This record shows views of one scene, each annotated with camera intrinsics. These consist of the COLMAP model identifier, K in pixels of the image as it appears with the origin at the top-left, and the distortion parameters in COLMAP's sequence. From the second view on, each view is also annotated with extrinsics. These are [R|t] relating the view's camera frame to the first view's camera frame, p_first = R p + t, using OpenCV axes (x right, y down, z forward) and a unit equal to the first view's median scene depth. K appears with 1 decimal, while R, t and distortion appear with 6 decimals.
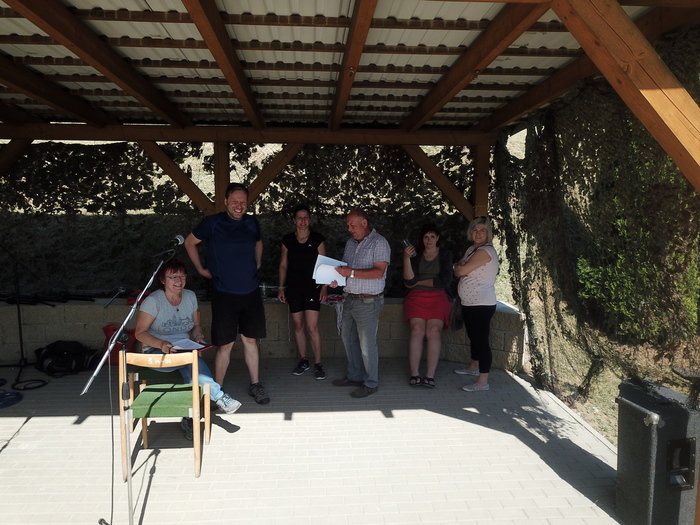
lens RADIAL K [[533.0, 0, 350.0], [0, 533.0, 262.5], [0, 0, 1]] dist [0.041254, -0.095697]
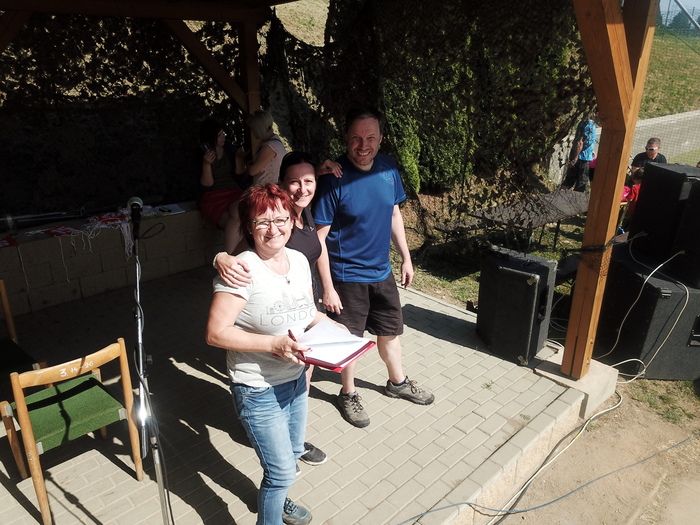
lens RADIAL K [[533.0, 0, 350.0], [0, 533.0, 262.5], [0, 0, 1]] dist [0.041254, -0.095697]
pose [[0.757403, -0.229525, 0.611277, -0.261632], [0.068125, 0.958849, 0.275623, -0.065078], [-0.649384, -0.167115, 0.741871, 0.138469]]
